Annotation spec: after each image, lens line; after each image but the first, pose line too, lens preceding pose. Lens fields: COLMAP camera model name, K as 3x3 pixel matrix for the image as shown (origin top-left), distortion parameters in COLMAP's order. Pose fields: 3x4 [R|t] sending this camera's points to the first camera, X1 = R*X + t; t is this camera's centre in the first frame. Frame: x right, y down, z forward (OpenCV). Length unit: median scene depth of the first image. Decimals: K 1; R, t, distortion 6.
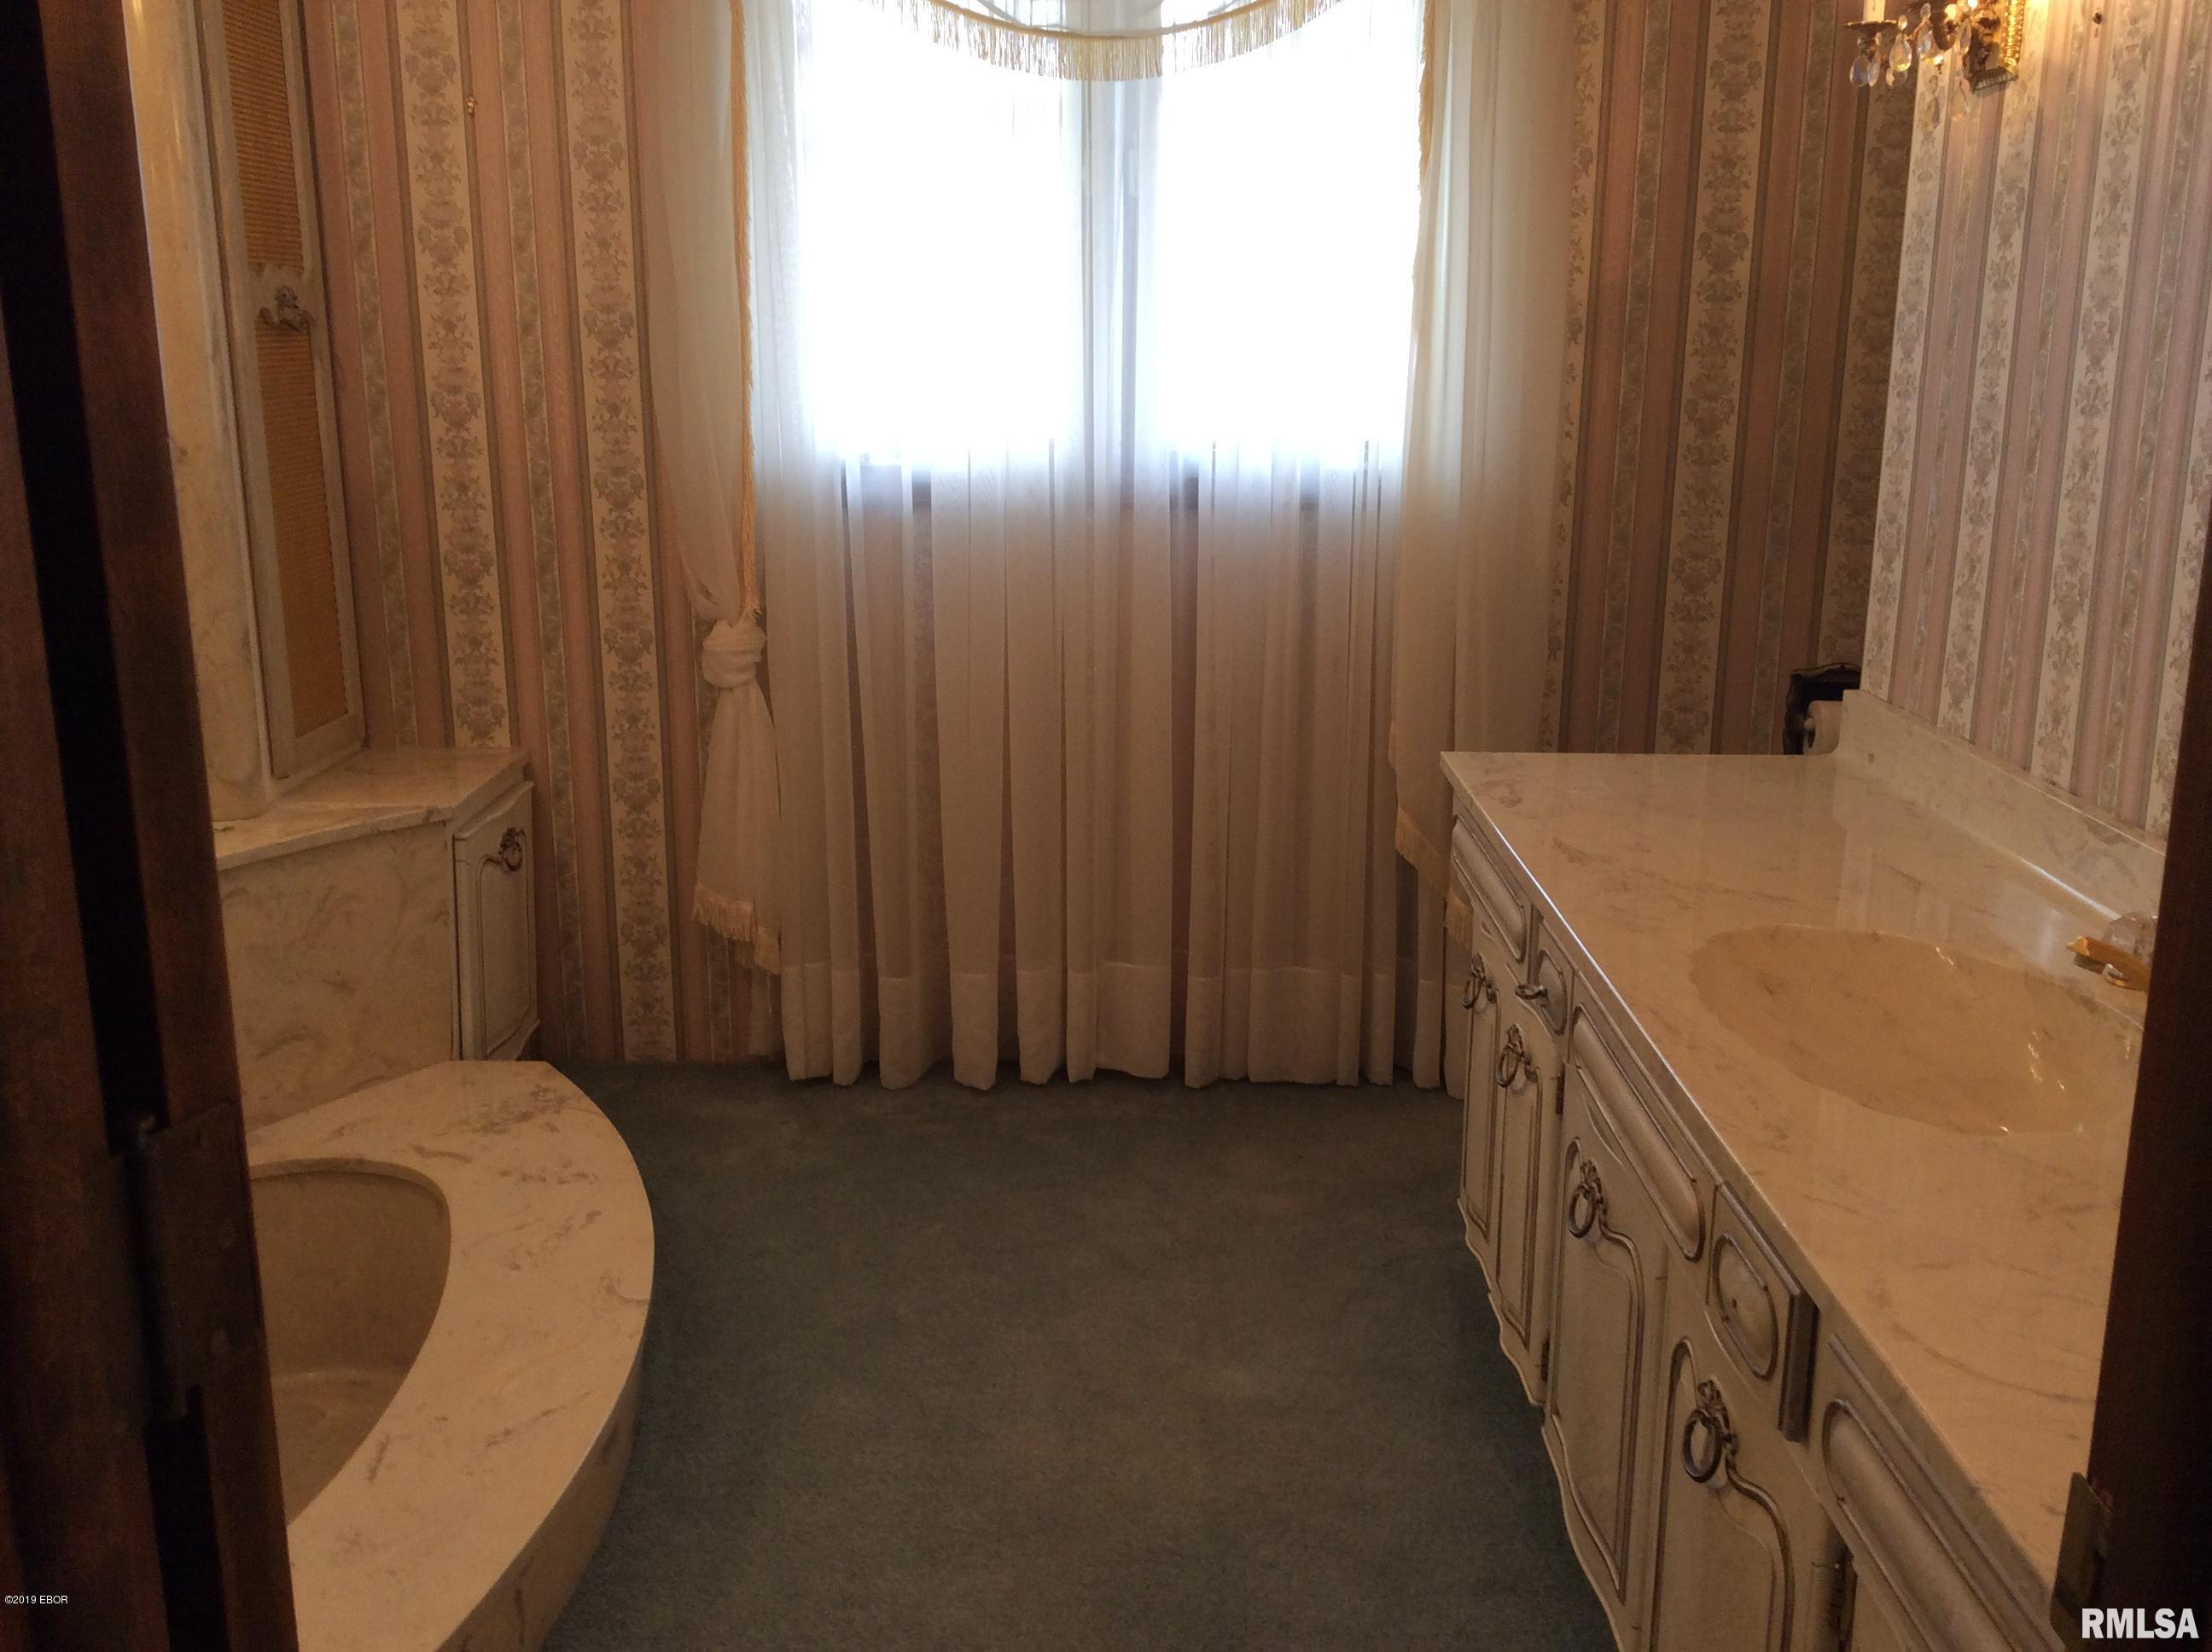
lens RADIAL K [[2078.2, 0, 1106.0], [0, 2078.2, 826.0], [0, 0, 1]] dist [0.104963, -0.202824]
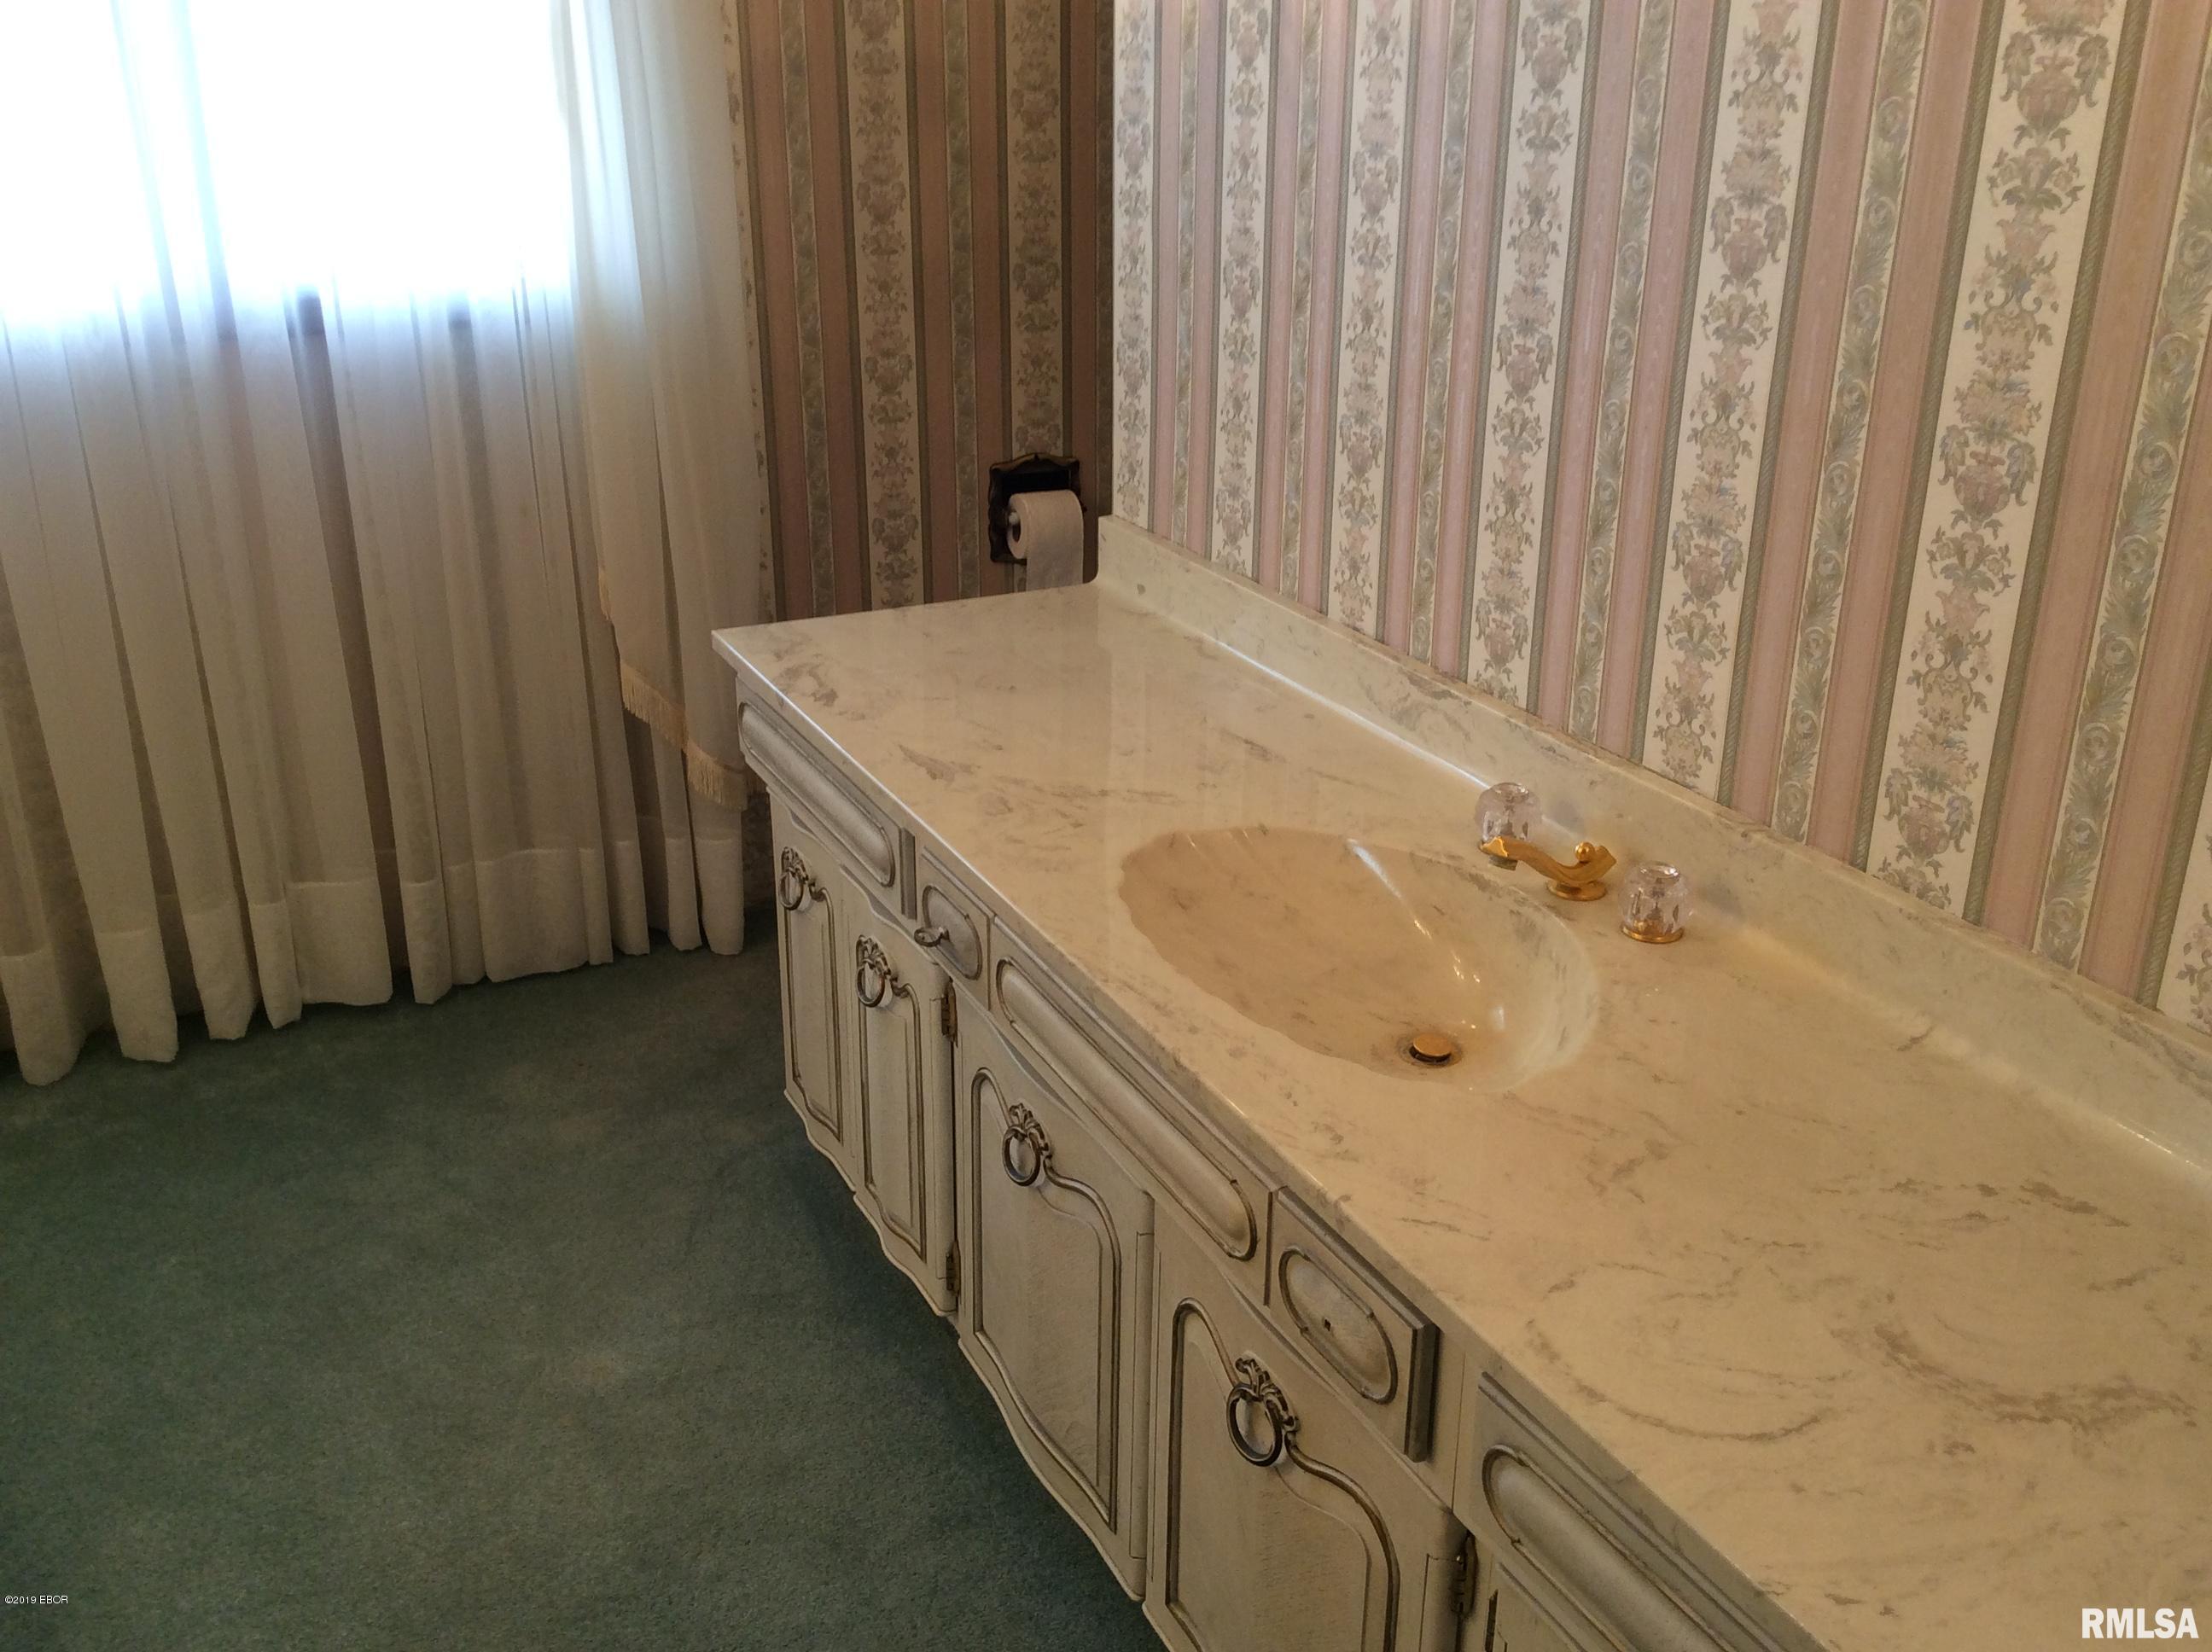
lens RADIAL K [[2028.3, 0, 1155.9], [0, 2028.3, 821.6], [0, 0, 1]] dist [0.150269, -0.389409]
pose [[0.873838, -0.178381, 0.452312, -0.096967], [0.102645, 0.976983, 0.186996, -0.114865], [-0.475258, -0.116977, 0.872036, 0.149660]]
